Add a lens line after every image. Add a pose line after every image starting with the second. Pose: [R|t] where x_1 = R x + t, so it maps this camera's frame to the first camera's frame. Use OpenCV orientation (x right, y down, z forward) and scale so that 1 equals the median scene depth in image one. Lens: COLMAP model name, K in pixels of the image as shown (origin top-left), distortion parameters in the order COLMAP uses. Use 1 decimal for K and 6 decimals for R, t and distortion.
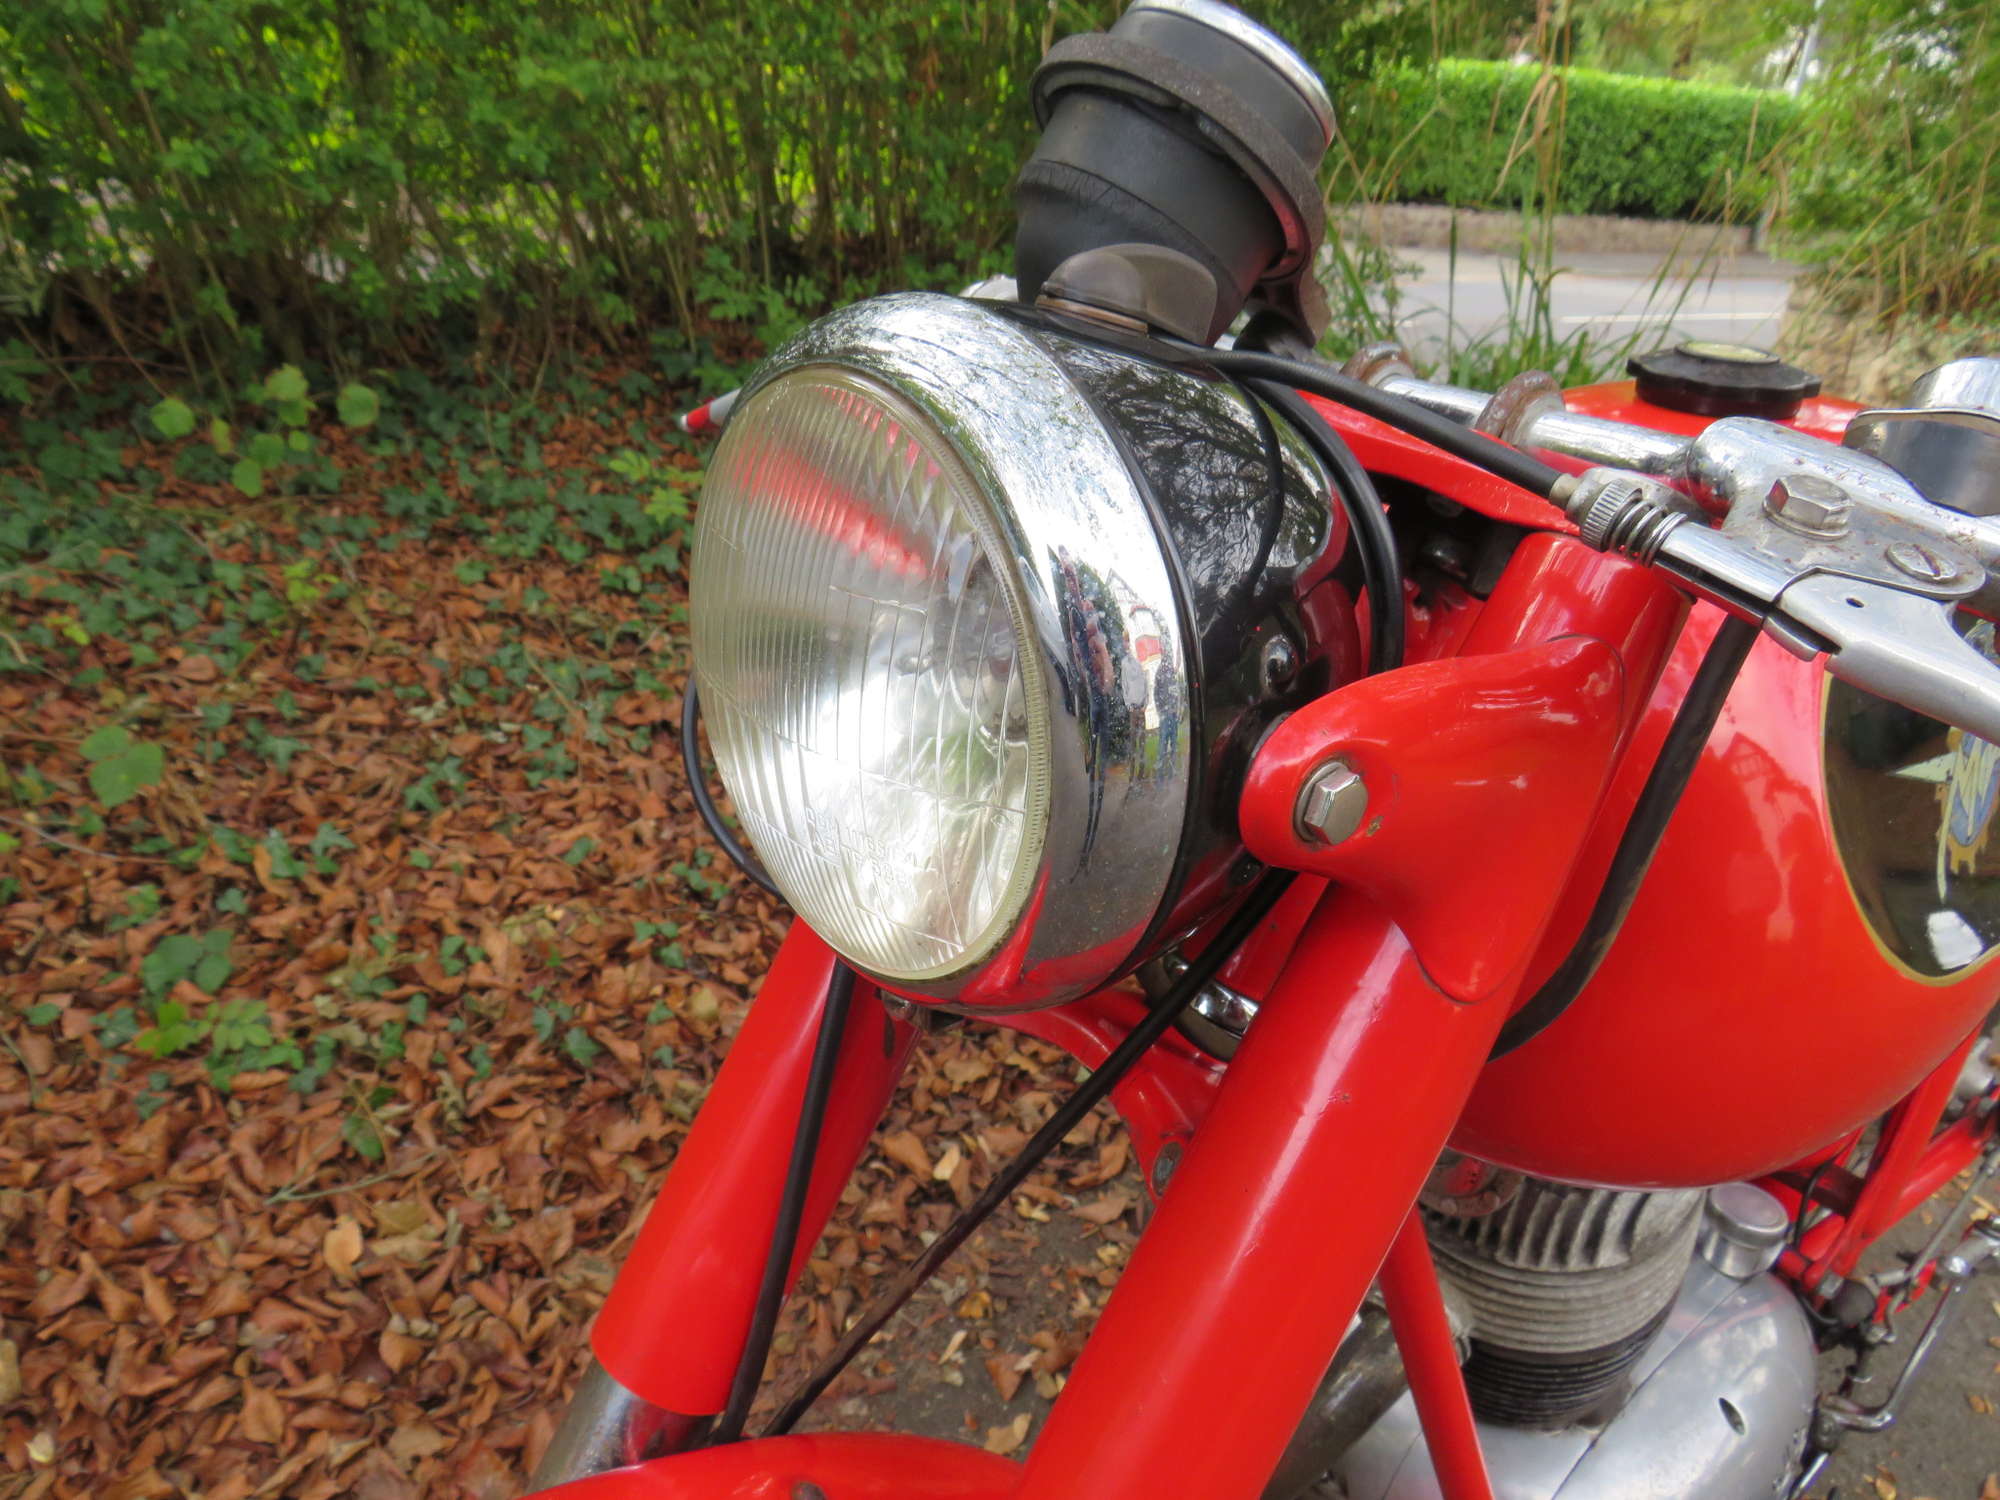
lens RADIAL K [[1436.2, 0, 993.7], [0, 1436.2, 745.3], [0, 0, 1]] dist [-0.031214, 0.006817]
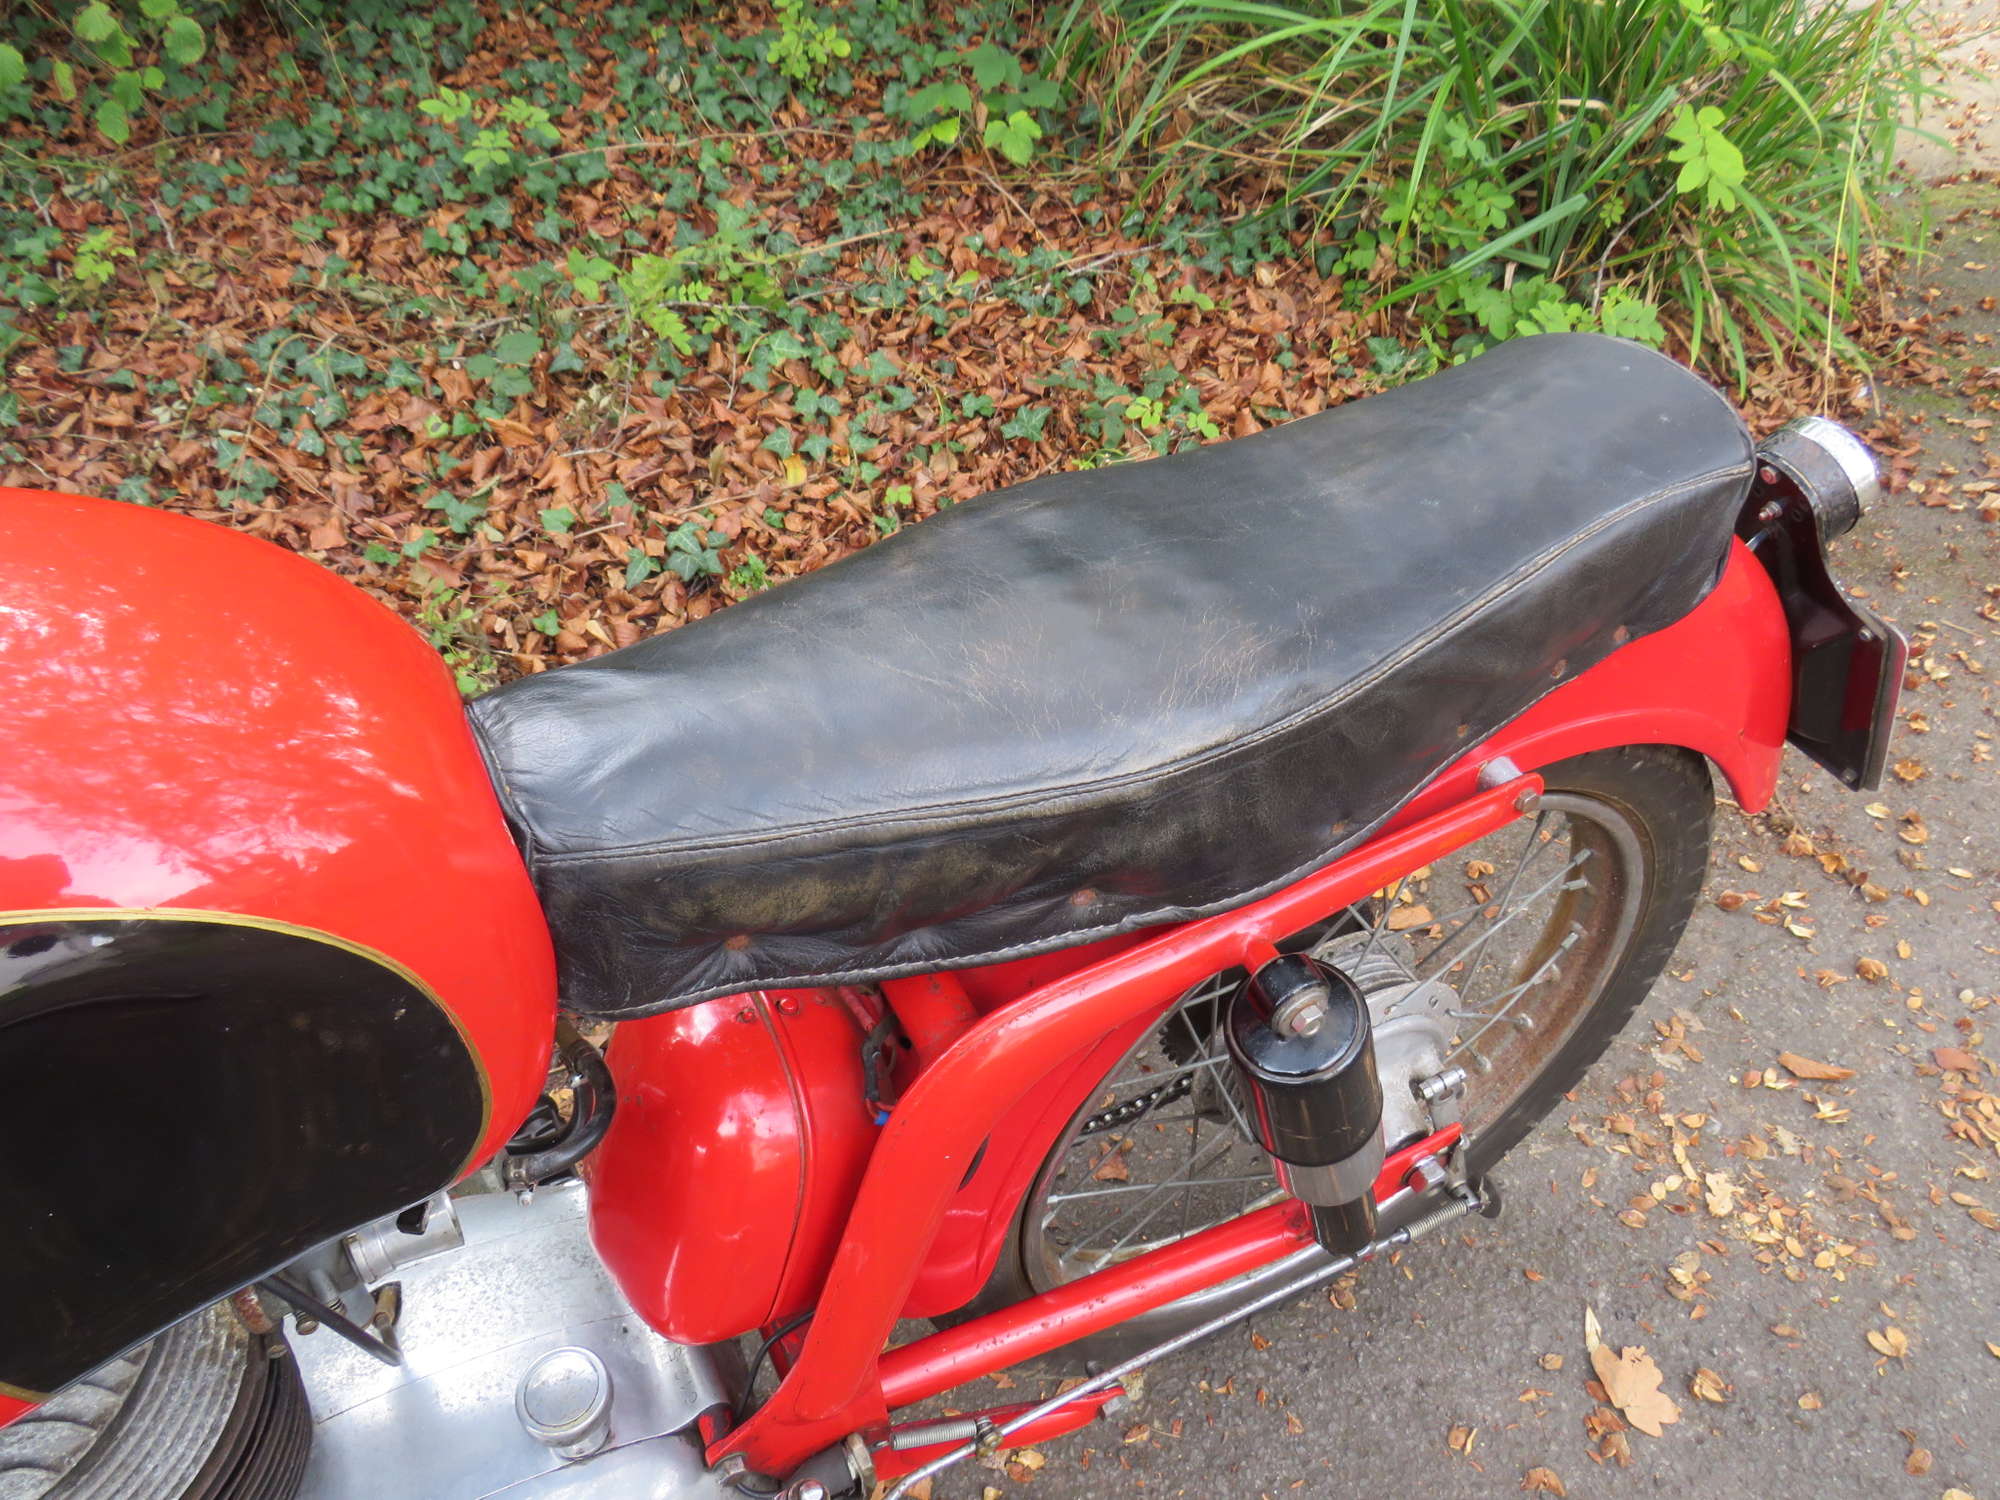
lens RADIAL K [[1436.2, 0, 993.4], [0, 1436.2, 740.2], [0, 0, 1]] dist [-0.031214, 0.006817]
pose [[0.968482, 0.090962, -0.231882, 0.428517], [-0.017352, 0.953312, 0.301490, -0.122576], [0.248480, -0.287963, 0.924843, 0.203109]]
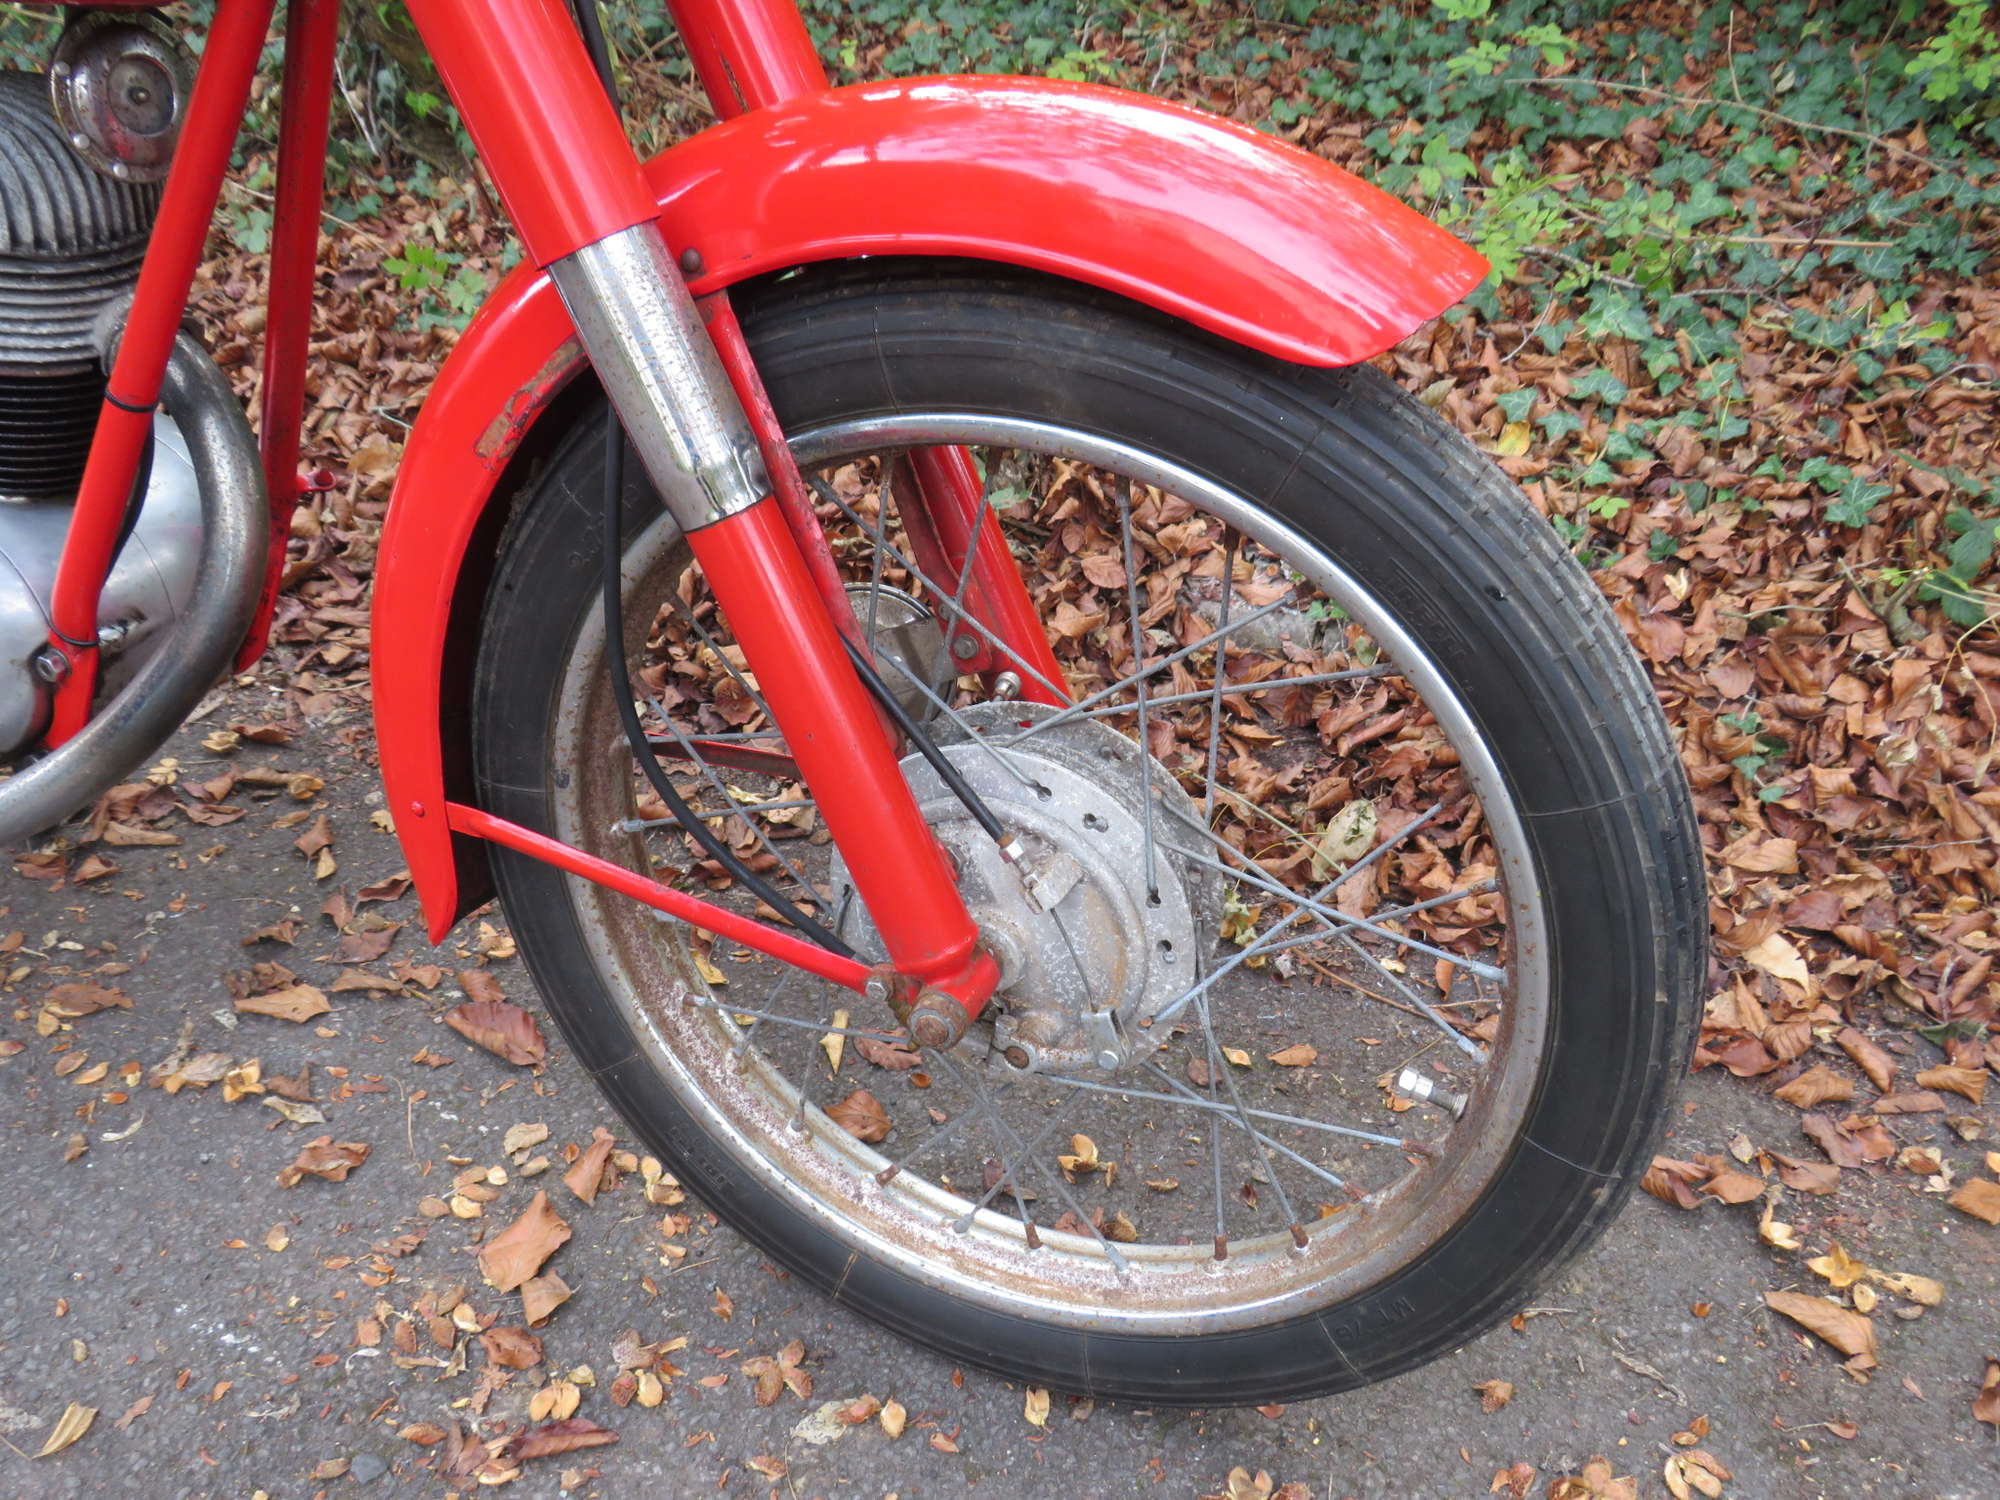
lens RADIAL K [[1752.7, 0, 1005.0], [0, 1752.7, 751.9], [0, 0, 1]] dist [-0.036081, 0.010064]
pose [[0.471585, 0.418384, -0.776249, 0.712220], [-0.340694, 0.898372, 0.277228, -0.010707], [0.813348, 0.133727, 0.566200, 0.433869]]
